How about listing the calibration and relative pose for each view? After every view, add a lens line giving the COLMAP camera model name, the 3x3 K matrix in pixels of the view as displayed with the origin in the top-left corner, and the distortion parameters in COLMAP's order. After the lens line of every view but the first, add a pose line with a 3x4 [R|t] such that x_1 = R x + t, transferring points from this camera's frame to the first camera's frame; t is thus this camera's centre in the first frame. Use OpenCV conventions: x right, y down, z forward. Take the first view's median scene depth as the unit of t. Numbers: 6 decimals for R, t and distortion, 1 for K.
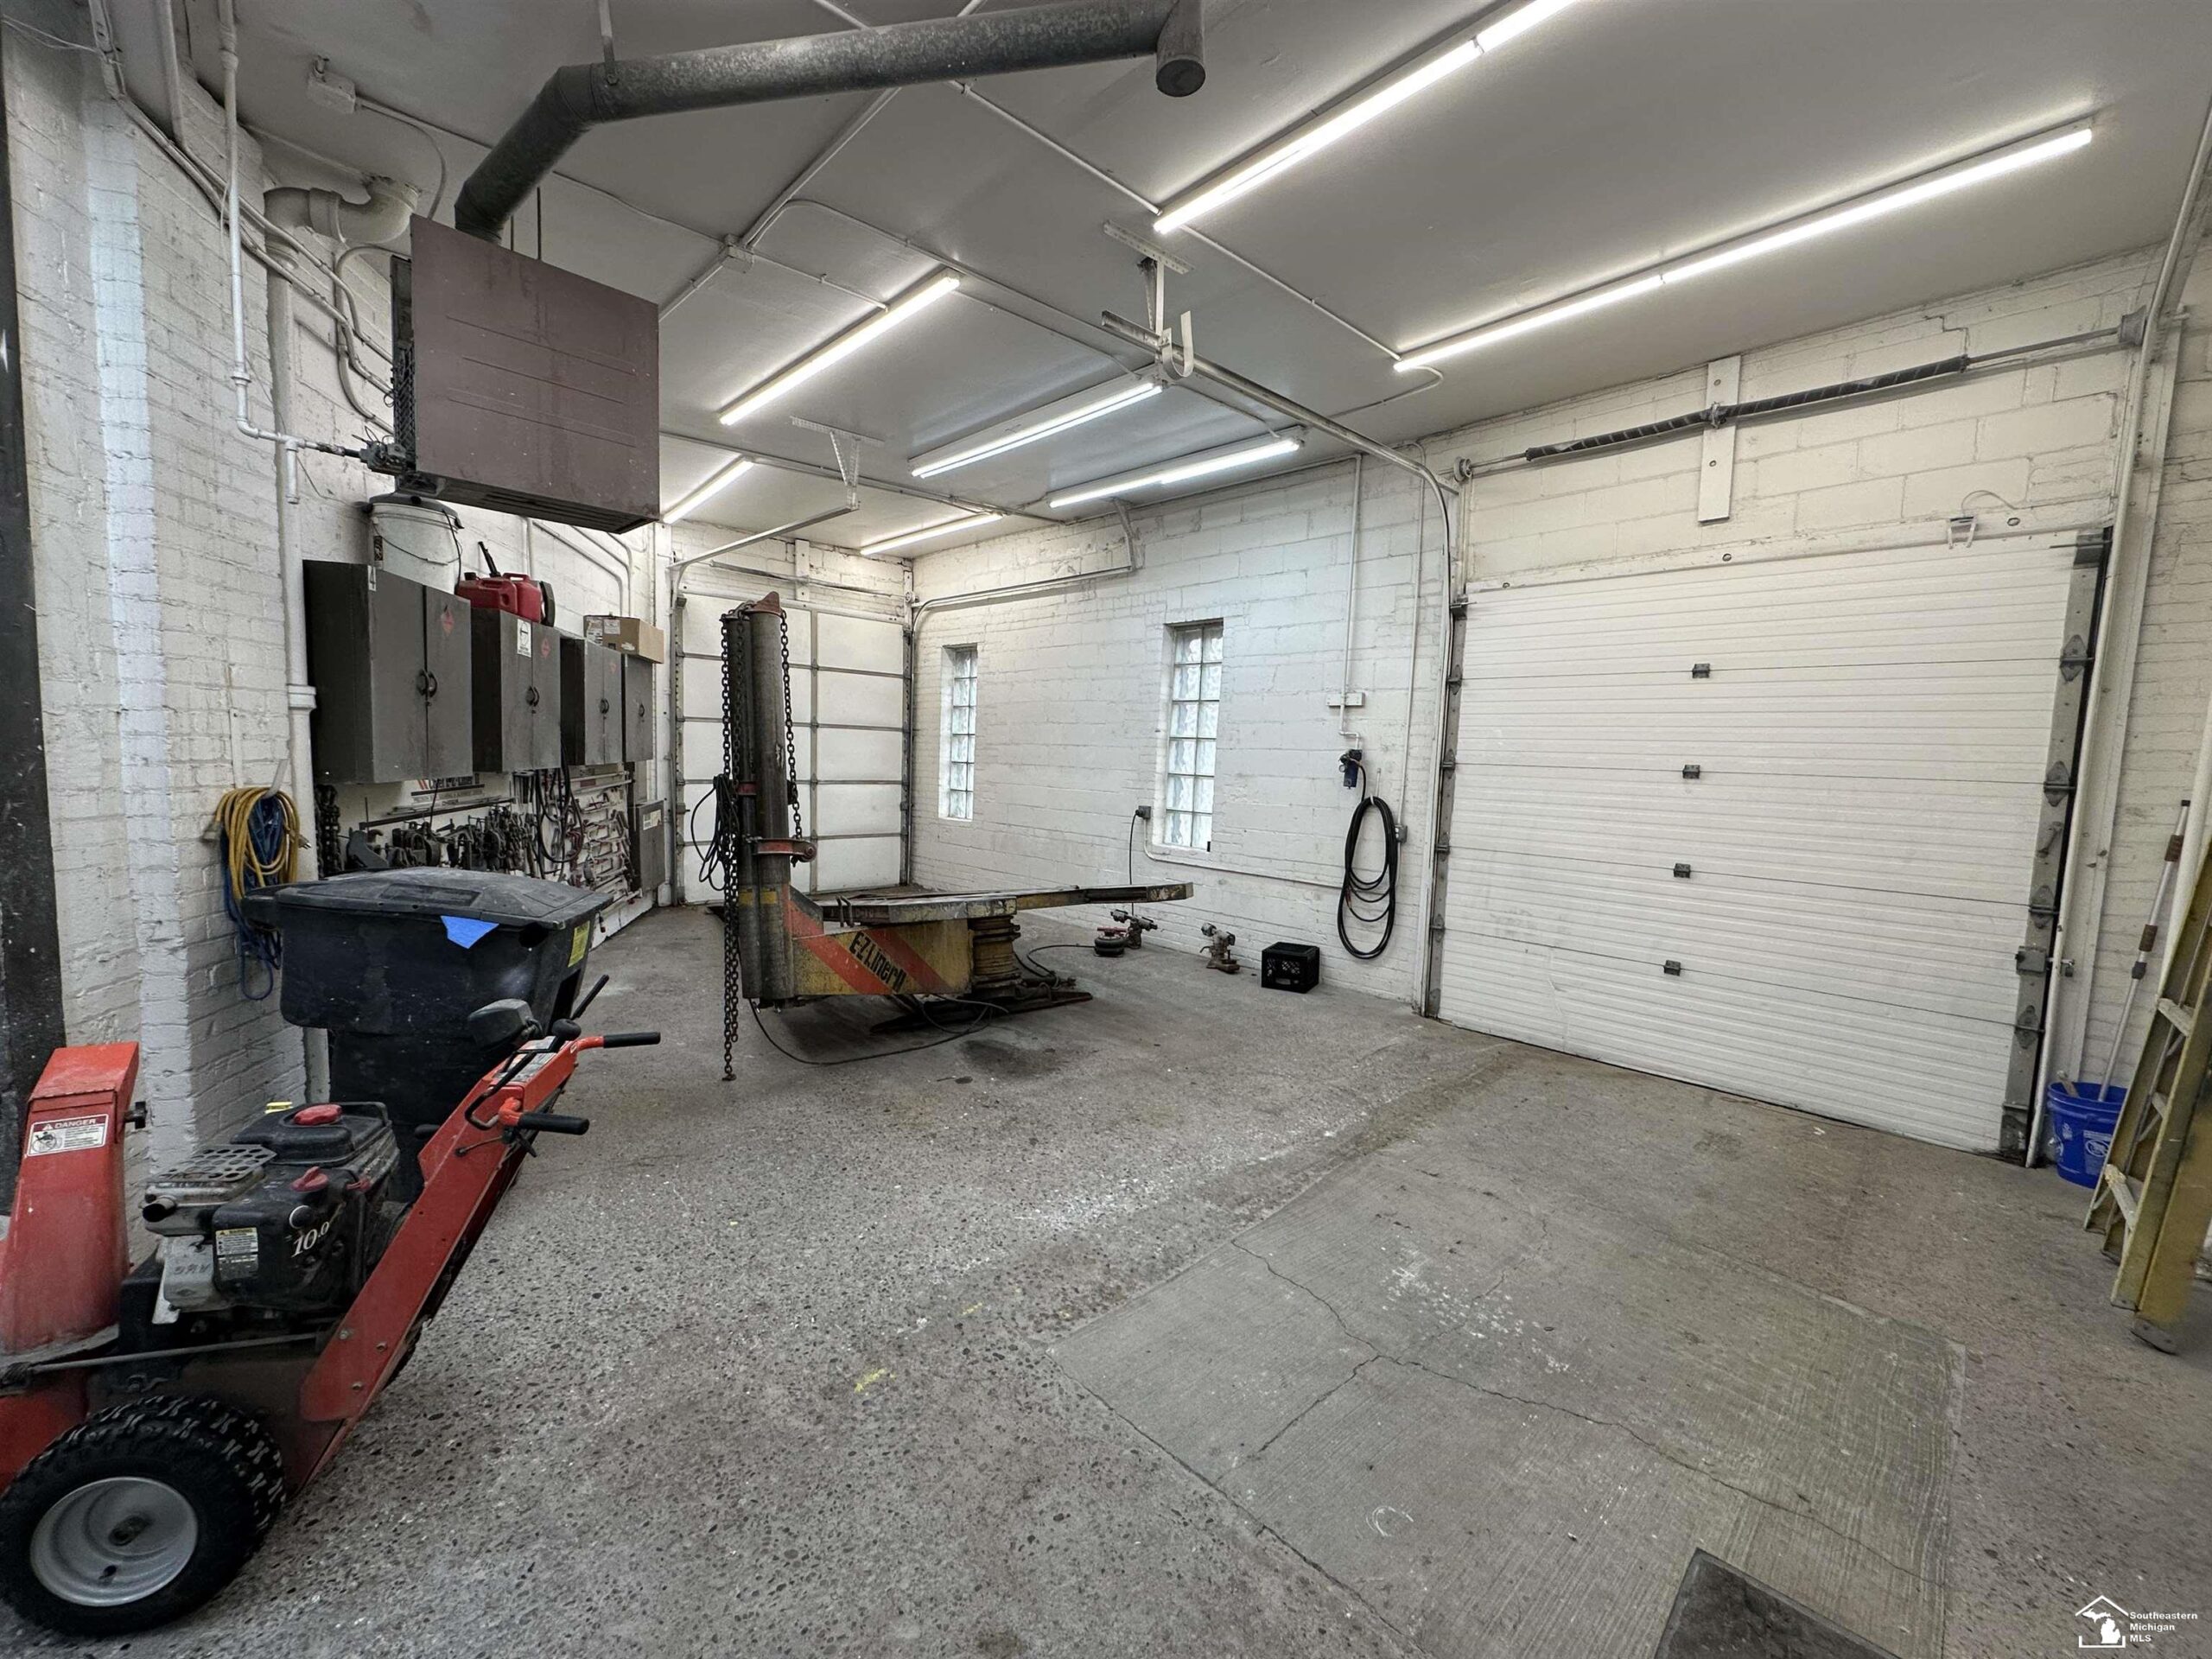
lens RADIAL K [[879.7, 0, 1105.9], [0, 879.7, 831.0], [0, 0, 1]] dist [-0.003026, 0.000613]
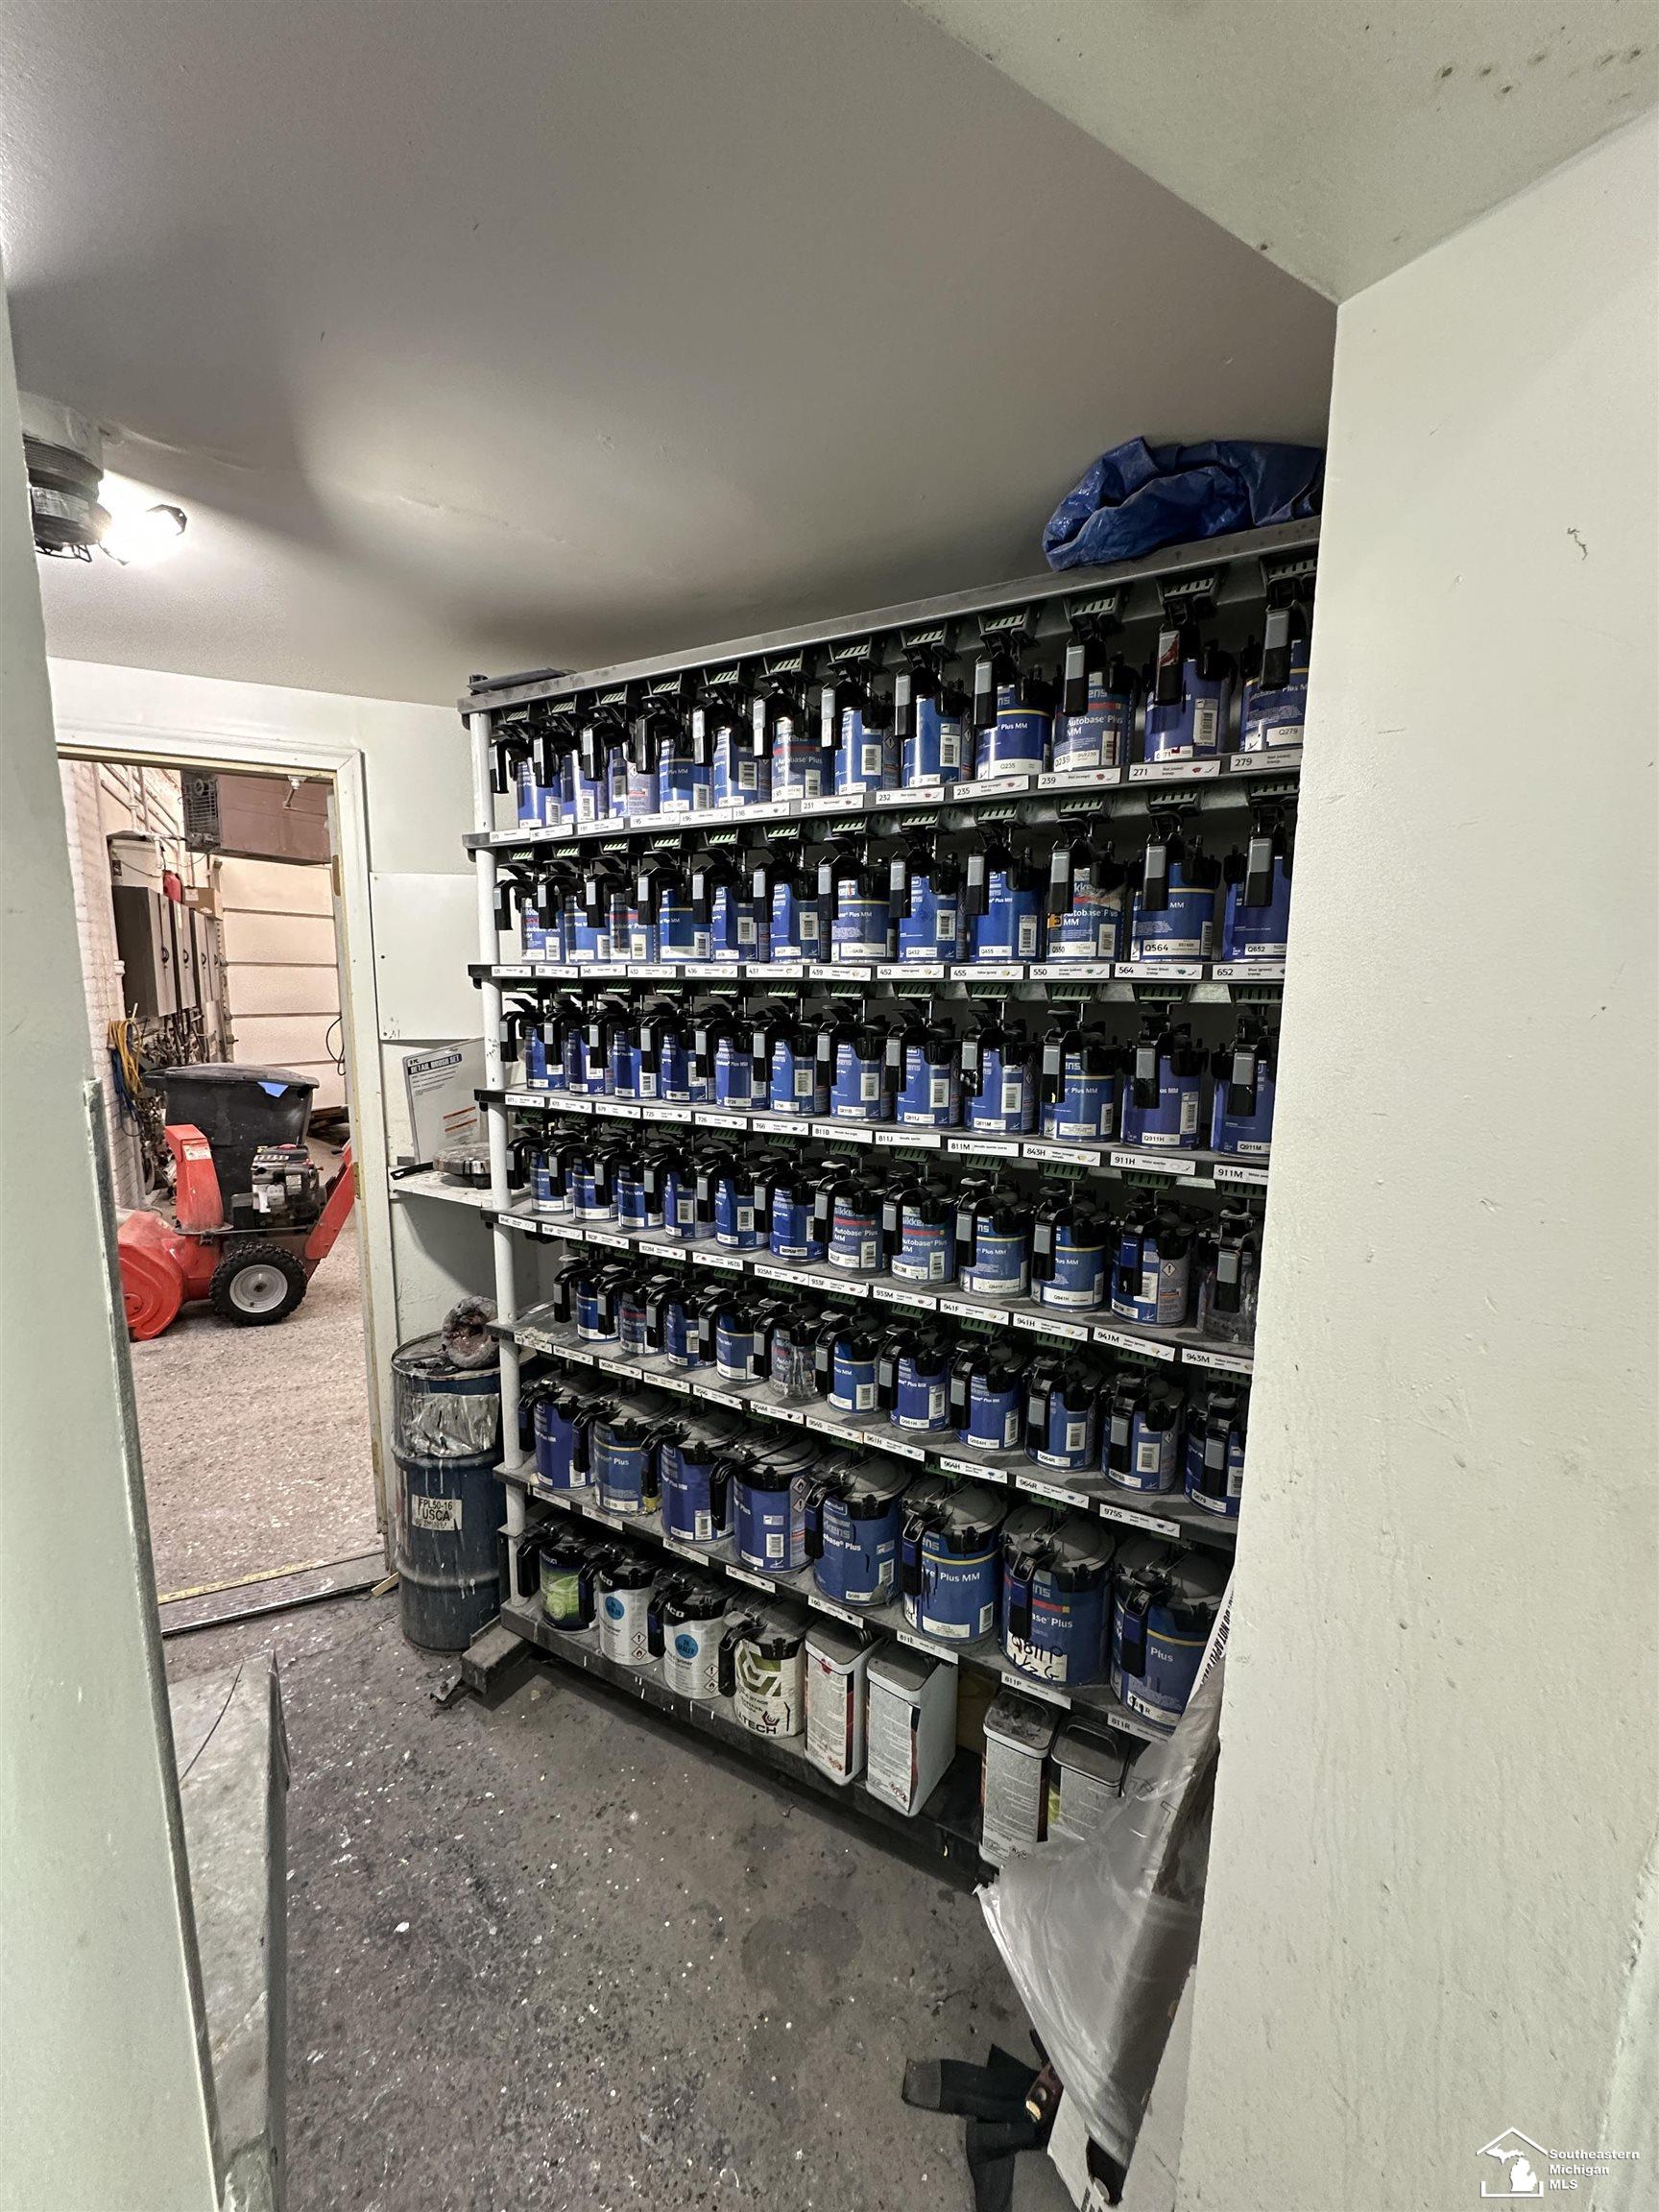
lens RADIAL K [[888.8, 0, 833.7], [0, 888.8, 1110.8], [0, 0, 1]] dist [0.000354, 0.000009]
pose [[0.962326, -0.057449, 0.265759, -0.061003], [0.041027, 0.996913, 0.066944, 0.081337], [-0.268784, -0.053519, 0.961712, -1.233725]]
